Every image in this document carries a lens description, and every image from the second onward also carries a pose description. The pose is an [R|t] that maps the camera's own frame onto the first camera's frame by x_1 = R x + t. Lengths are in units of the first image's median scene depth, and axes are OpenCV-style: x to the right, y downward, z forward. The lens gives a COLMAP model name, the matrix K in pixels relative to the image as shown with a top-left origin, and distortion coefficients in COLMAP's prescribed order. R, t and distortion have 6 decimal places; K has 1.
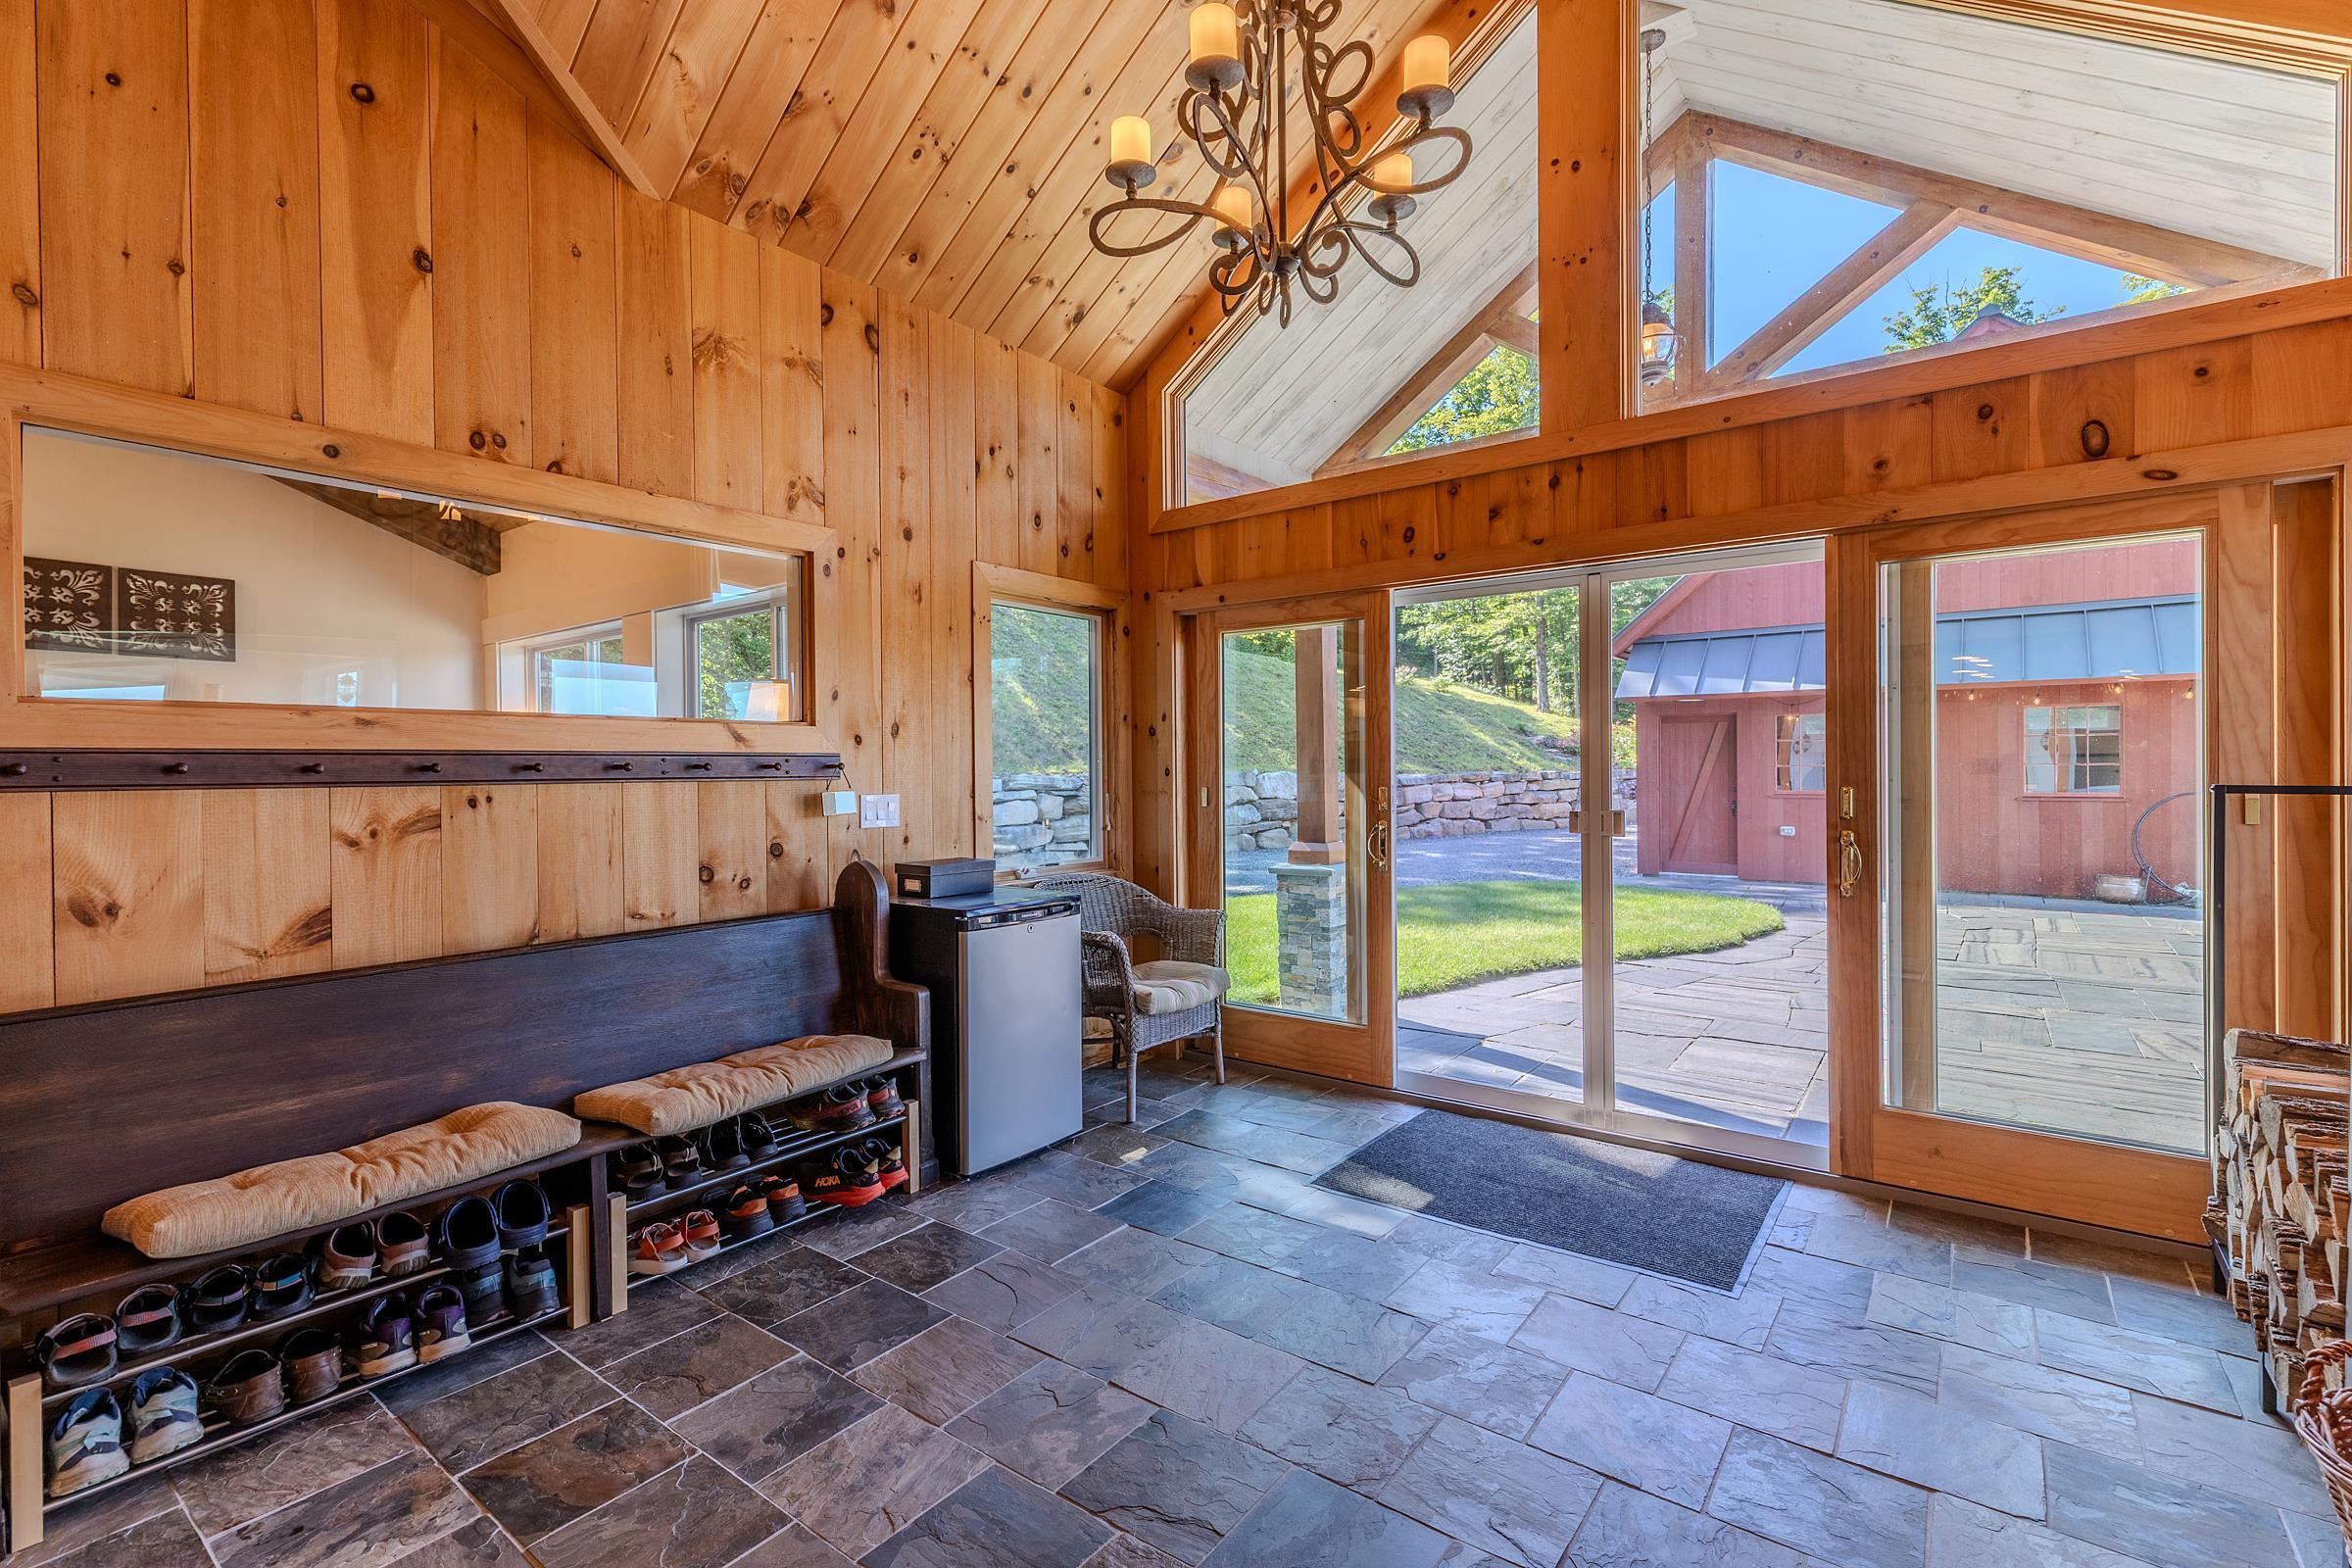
lens RADIAL K [[1079.4, 0, 1219.0], [0, 1079.4, 775.2], [0, 0, 1]] dist [0.007876, 0.001245]
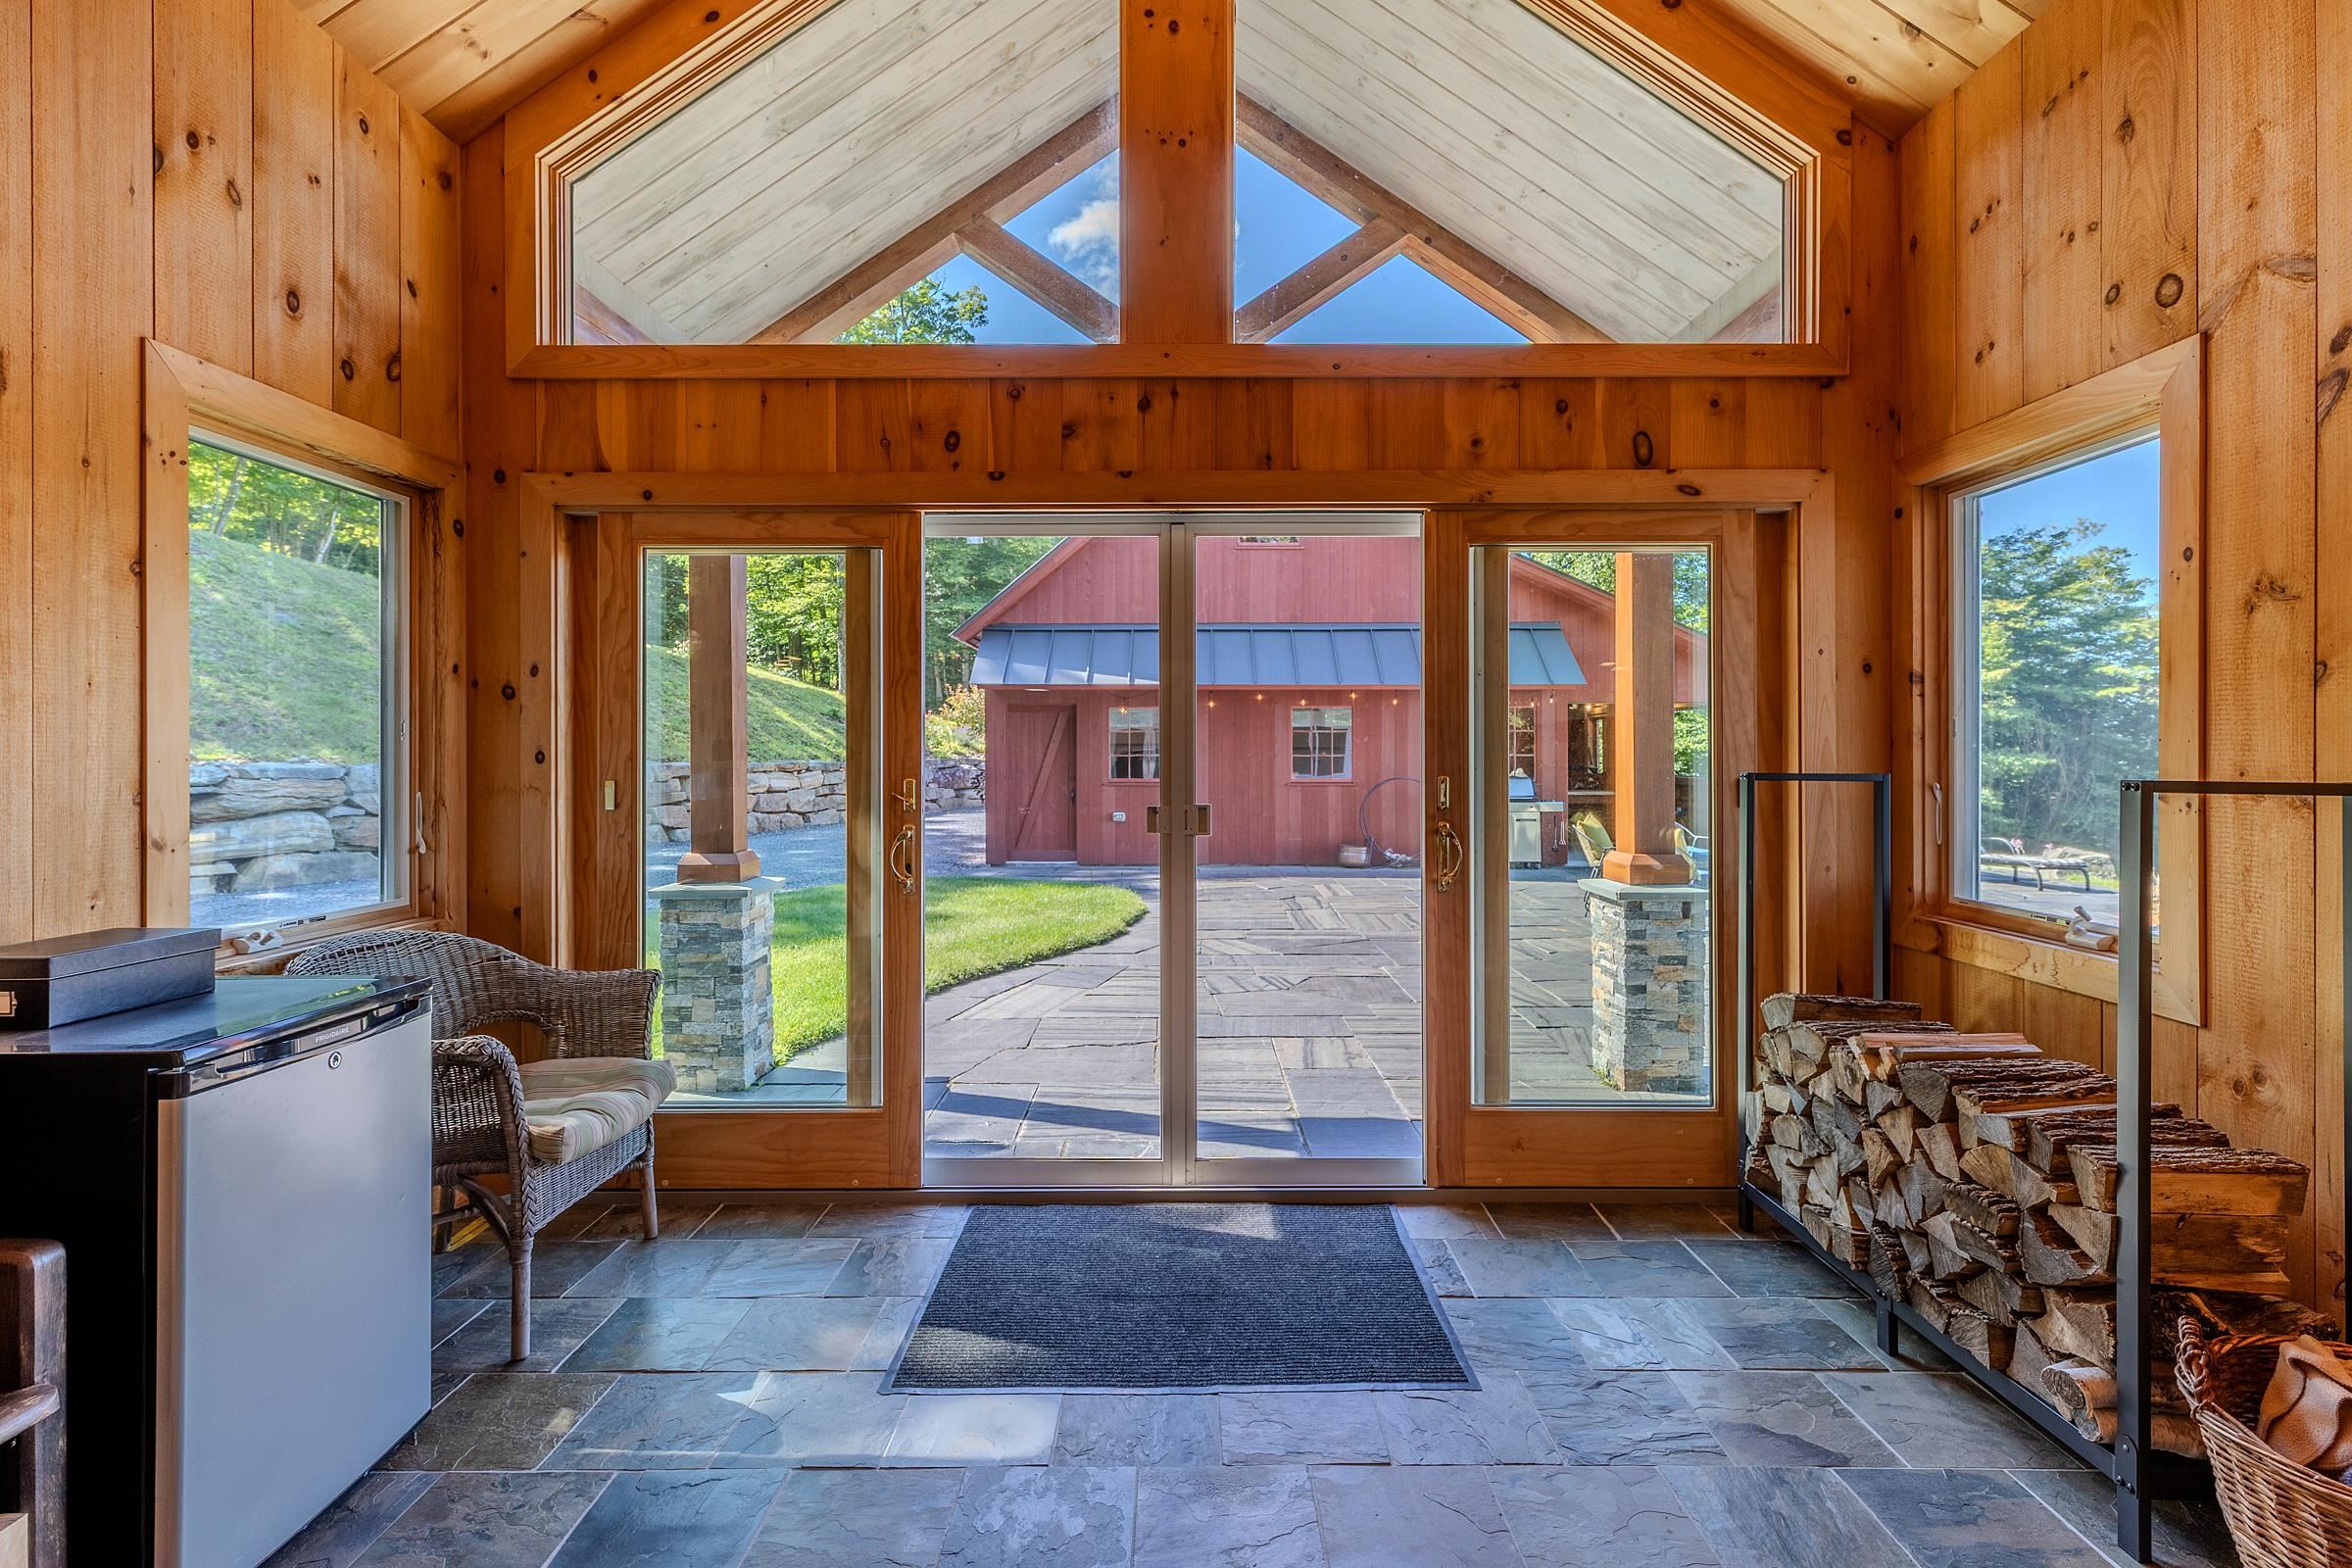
lens RADIAL K [[1079.4, 0, 1184.1], [0, 1079.4, 753.1], [0, 0, 1]] dist [0.007876, 0.001245]
pose [[0.808327, 0.007994, 0.588679, -0.131639], [-0.001862, 0.999938, -0.011022, 0.001270], [-0.588731, 0.007813, 0.808291, 0.296897]]
